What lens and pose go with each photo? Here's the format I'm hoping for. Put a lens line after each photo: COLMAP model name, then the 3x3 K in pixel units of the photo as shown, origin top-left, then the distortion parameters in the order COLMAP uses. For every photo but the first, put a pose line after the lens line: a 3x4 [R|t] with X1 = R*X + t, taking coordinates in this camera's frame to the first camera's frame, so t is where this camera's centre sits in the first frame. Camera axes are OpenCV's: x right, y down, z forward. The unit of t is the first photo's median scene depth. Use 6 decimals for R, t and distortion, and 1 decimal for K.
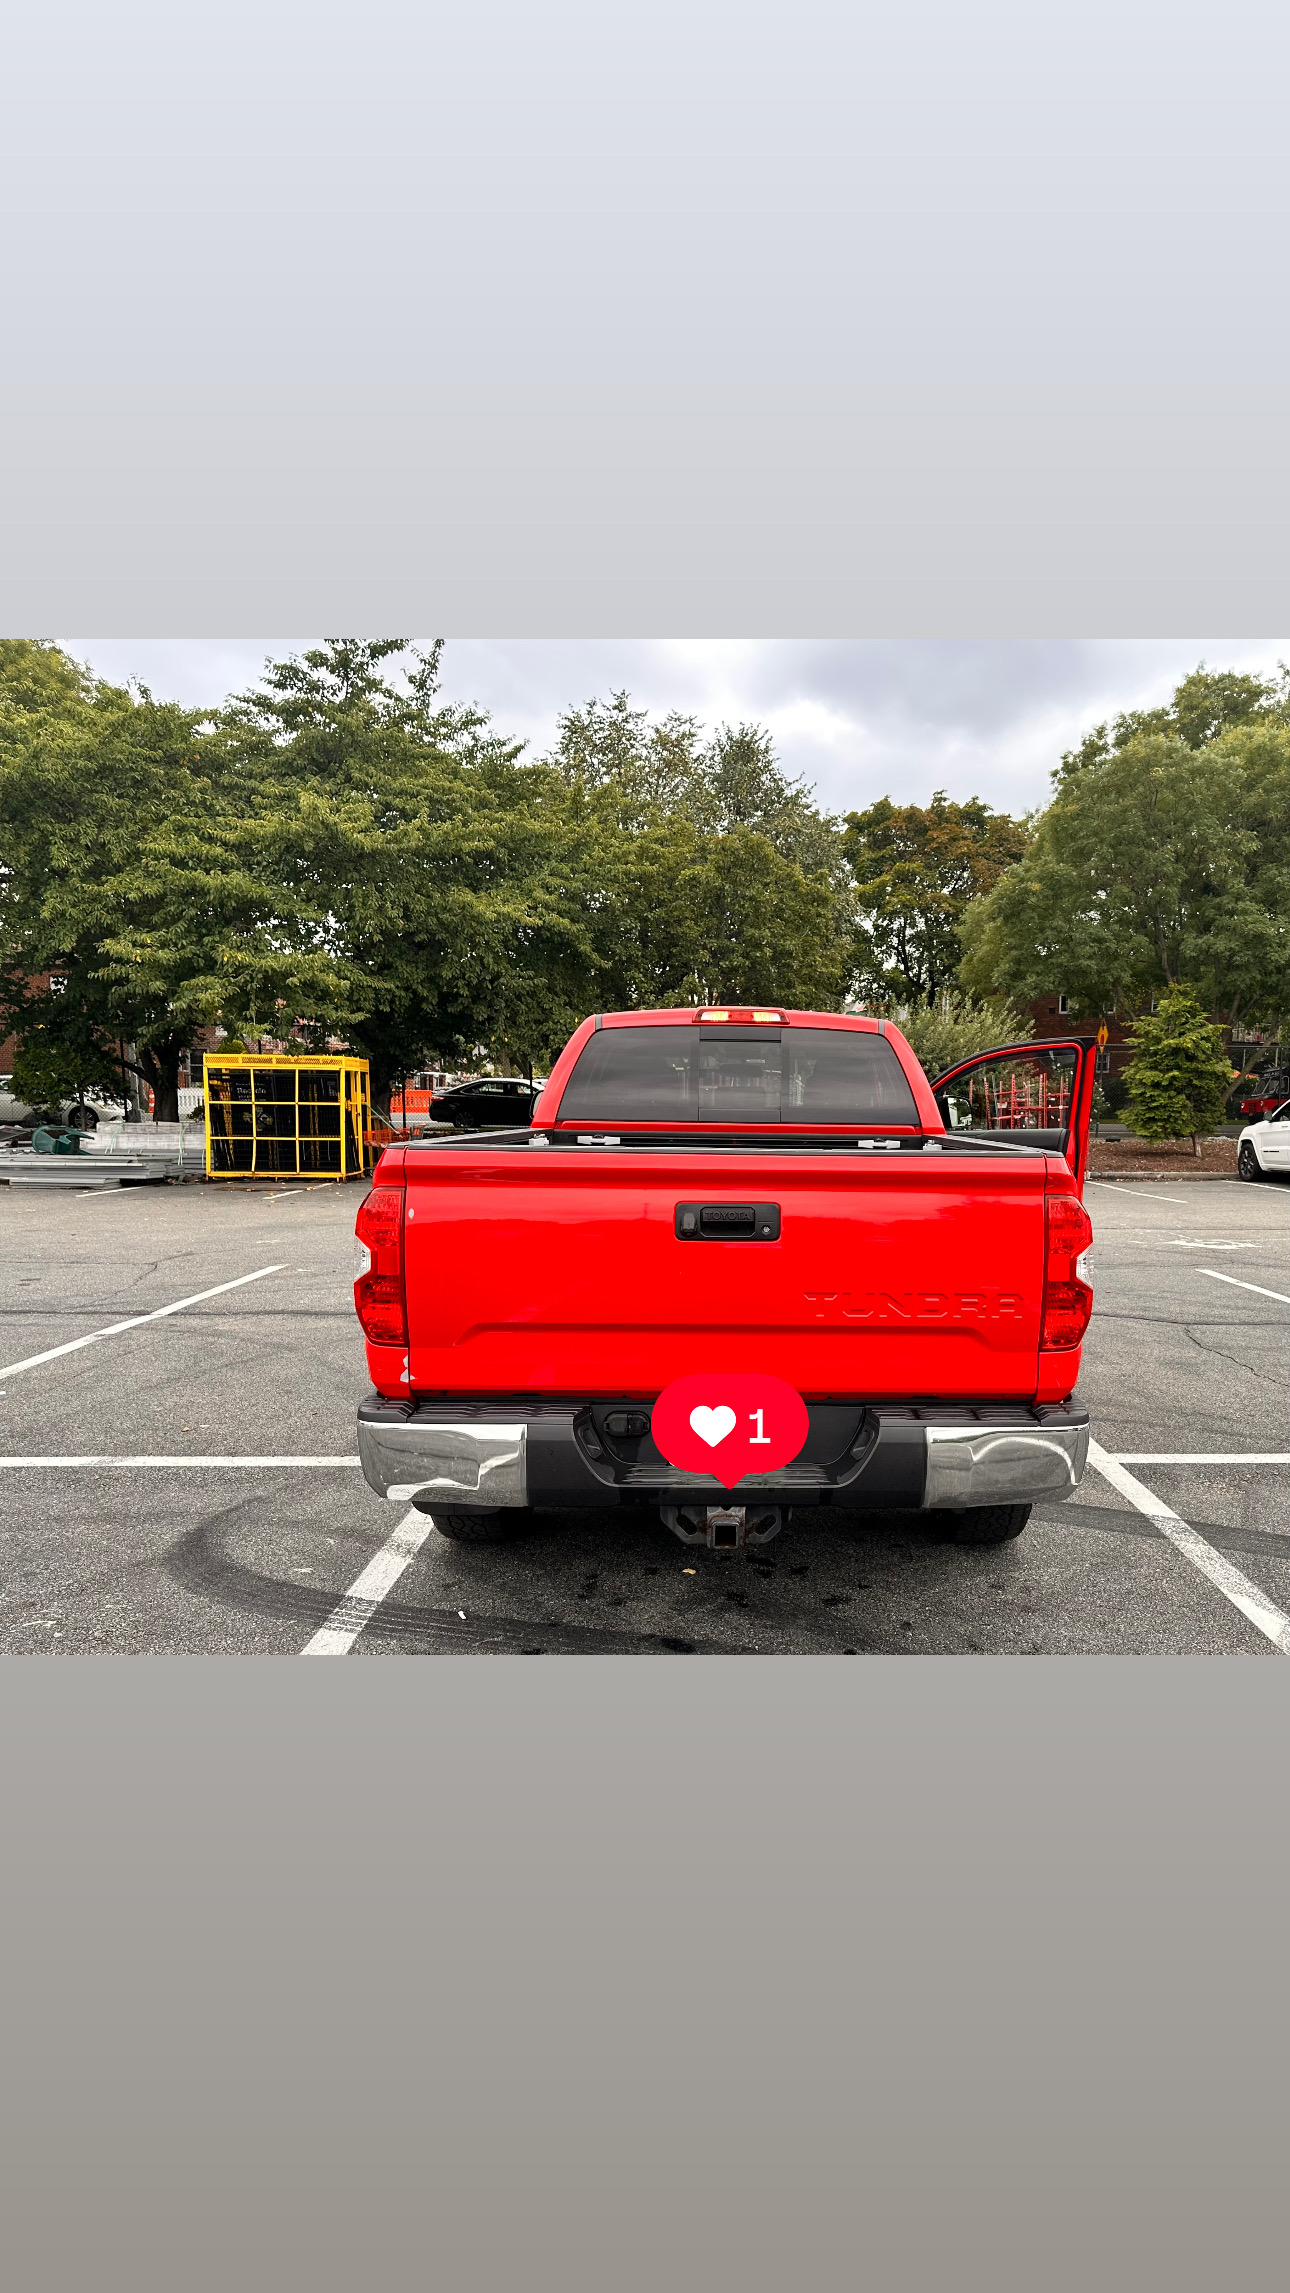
lens RADIAL K [[1772.5, 0, 648.5], [0, 1772.5, 1142.4], [0, 0, 1]] dist [-0.001958, -0.000405]
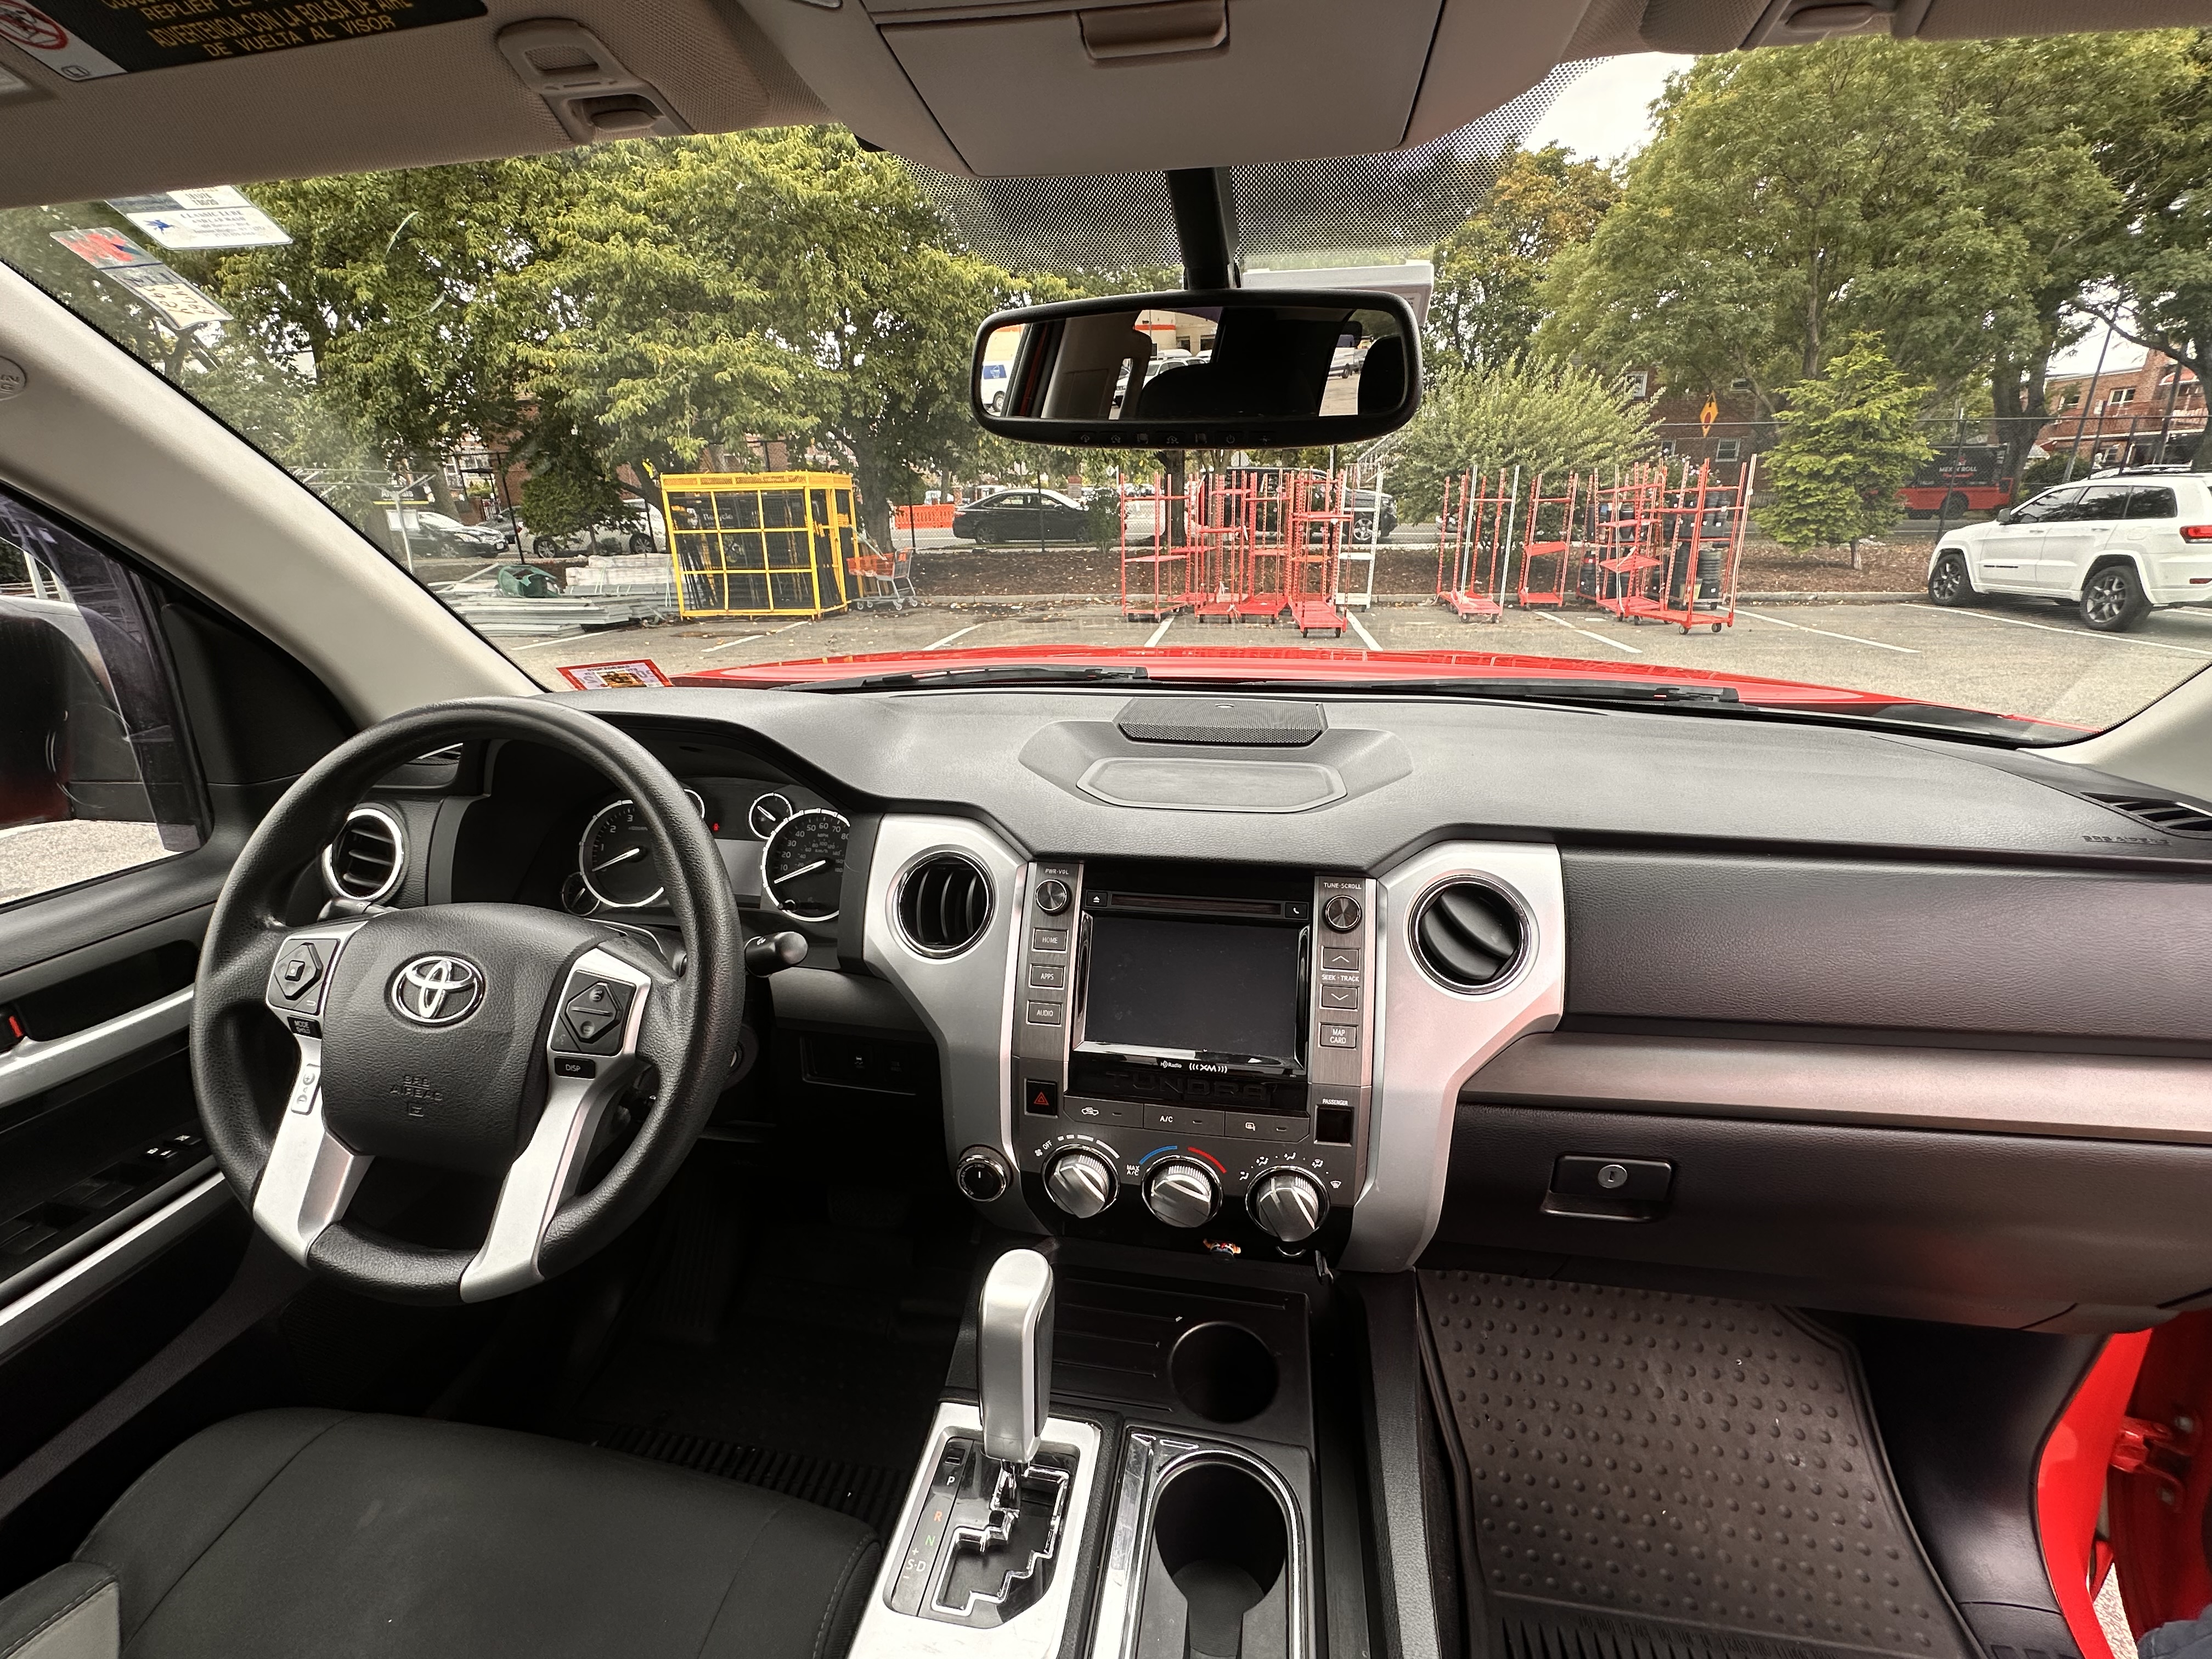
lens RADIAL K [[951.0, 0, 1083.6], [0, 951.0, 832.2], [0, 0, 1]] dist [-0.021423, 0.000951]
pose [[0.987822, 0.019051, -0.154418, 0.037052], [0.029104, 0.952333, 0.303668, -0.017069], [0.152843, -0.304464, 0.940181, 0.524140]]
